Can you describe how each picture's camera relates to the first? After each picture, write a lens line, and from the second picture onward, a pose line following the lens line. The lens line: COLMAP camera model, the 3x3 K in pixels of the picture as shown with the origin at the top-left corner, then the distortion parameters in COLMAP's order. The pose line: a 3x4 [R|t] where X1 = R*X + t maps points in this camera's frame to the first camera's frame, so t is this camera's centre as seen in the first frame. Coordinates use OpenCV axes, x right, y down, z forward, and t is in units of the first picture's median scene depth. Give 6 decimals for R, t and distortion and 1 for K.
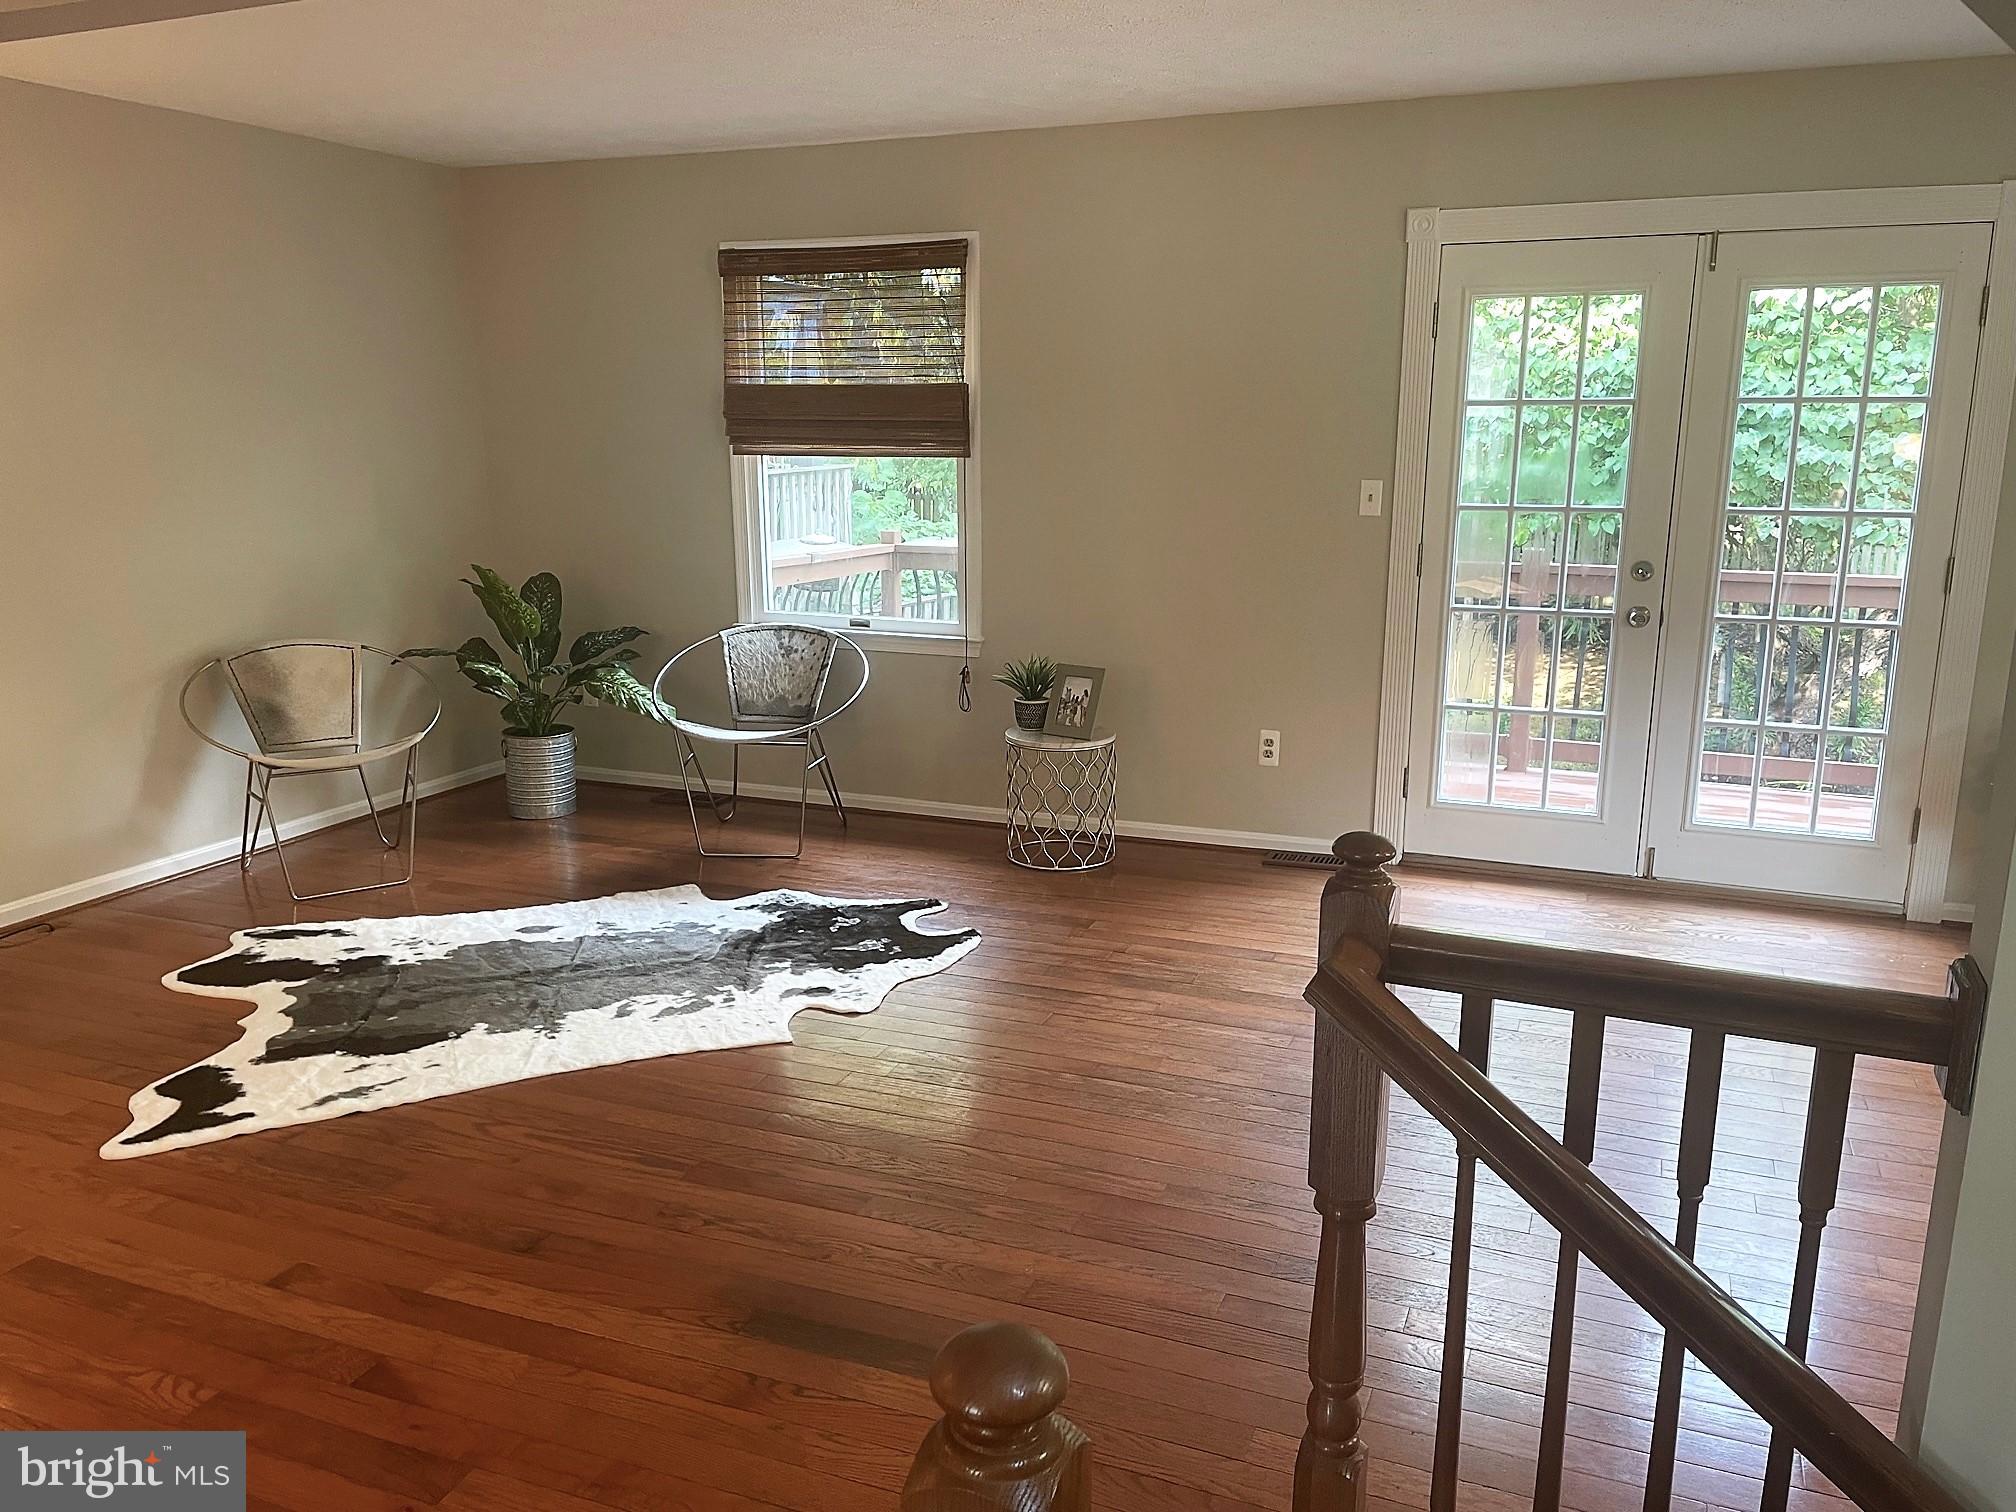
lens RADIAL K [[1522.0, 0, 1023.8], [0, 1522.0, 761.6], [0, 0, 1]] dist [0.090759, -0.116865]
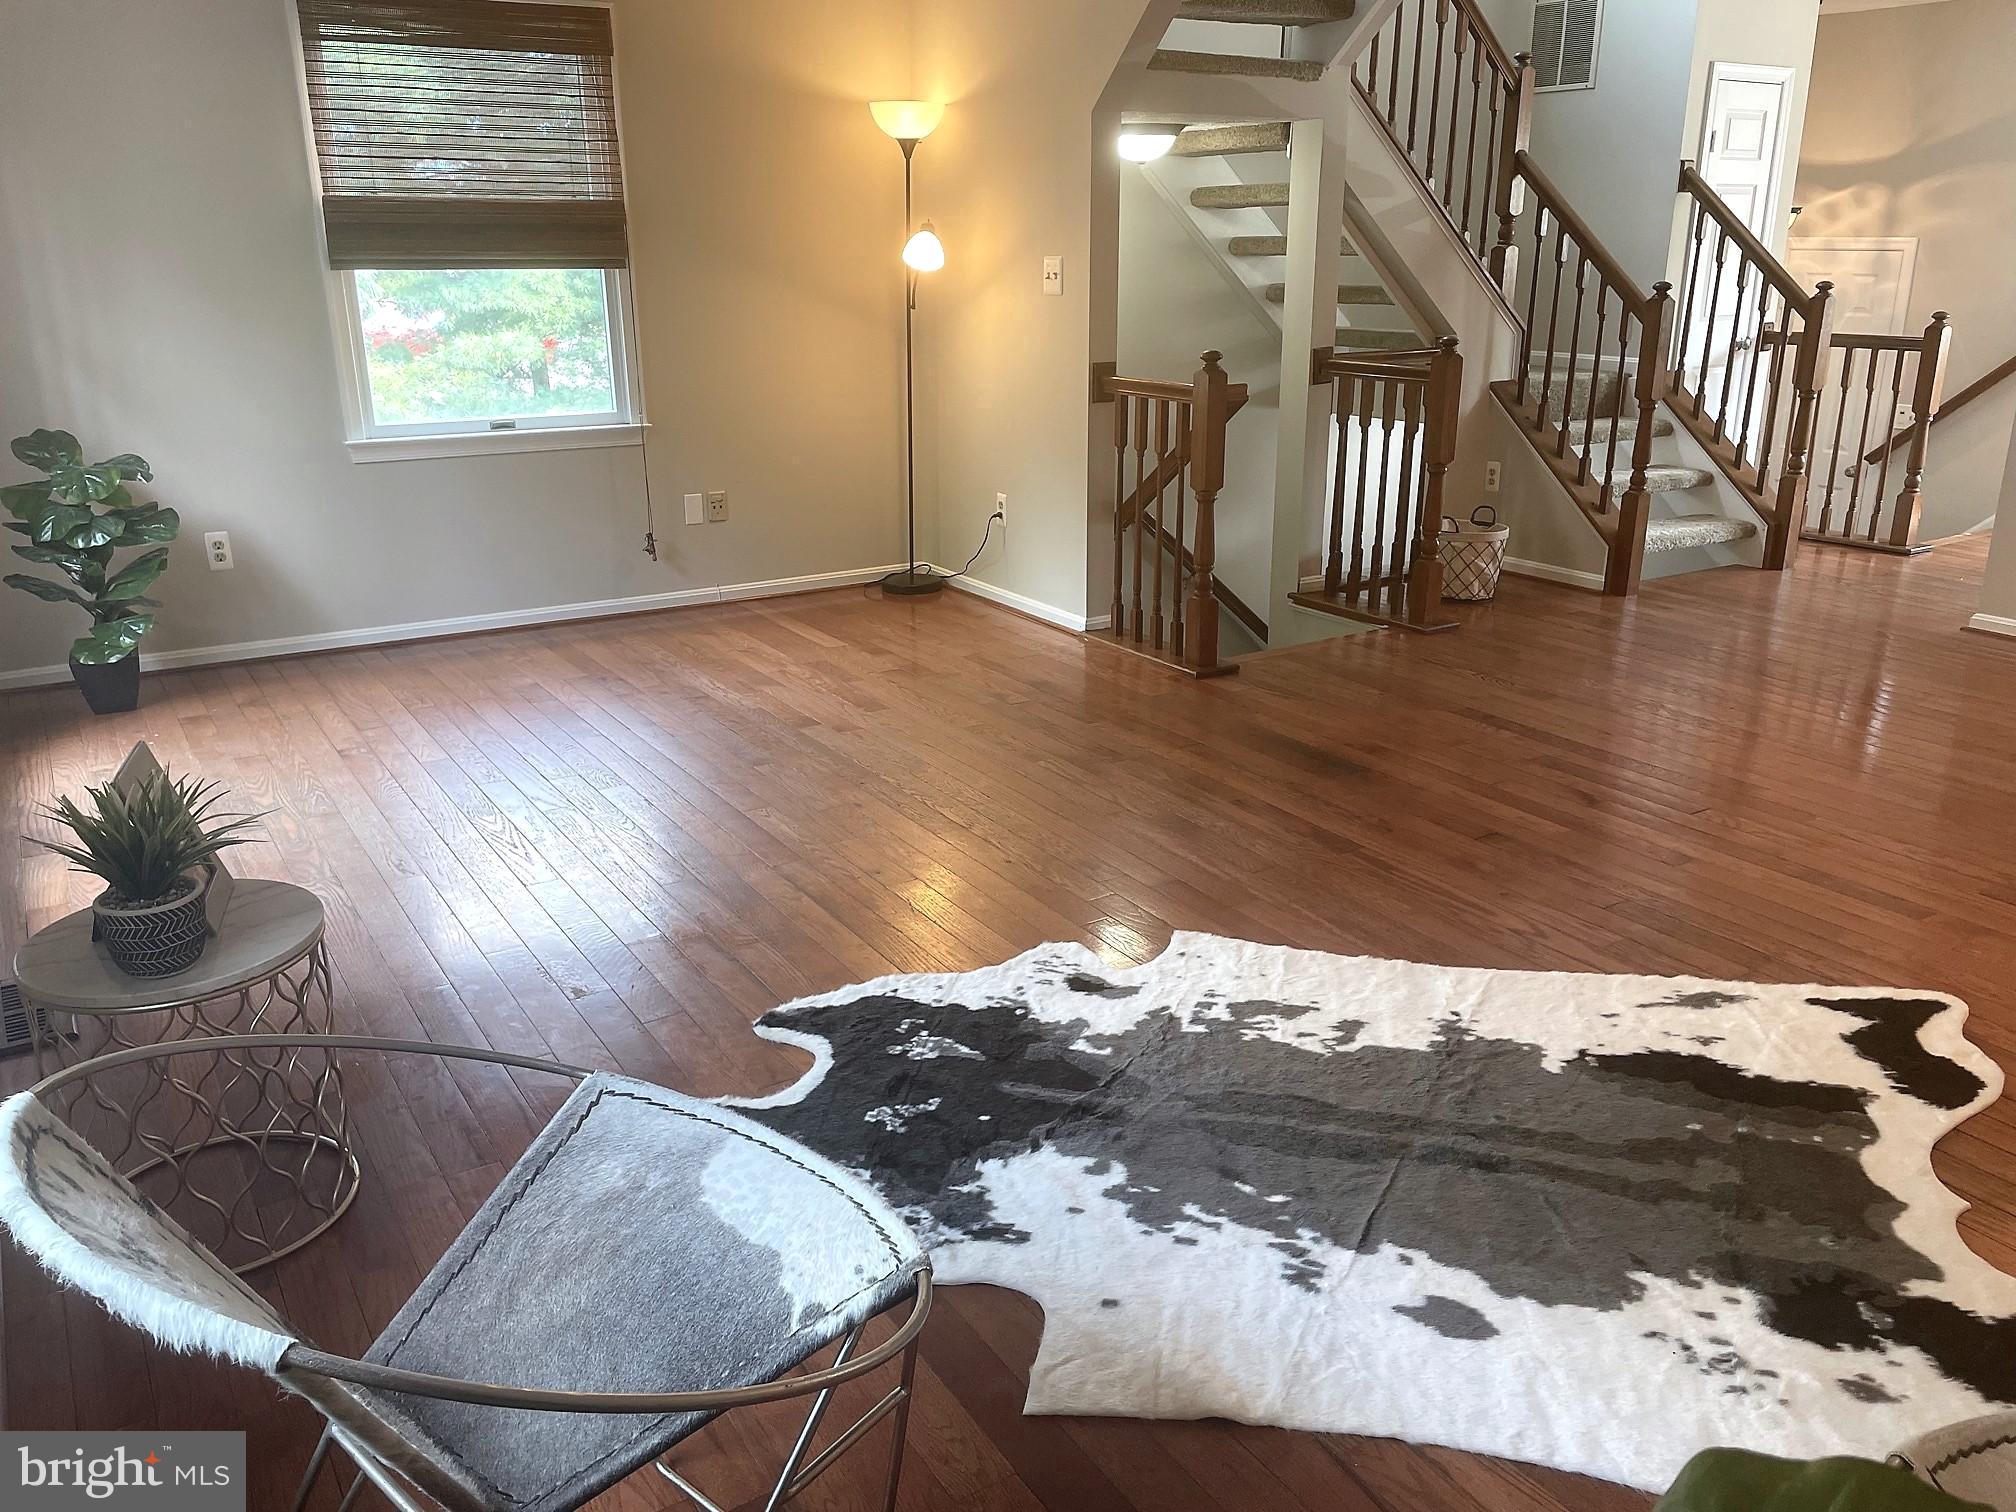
lens RADIAL K [[1522.0, 0, 1010.2], [0, 1522.0, 744.7], [0, 0, 1]] dist [0.090759, -0.116865]
pose [[-0.815830, -0.179548, 0.549713, -0.453380], [0.128518, 0.870516, 0.475062, -0.278425], [-0.563830, 0.458218, -0.687118, 1.377372]]
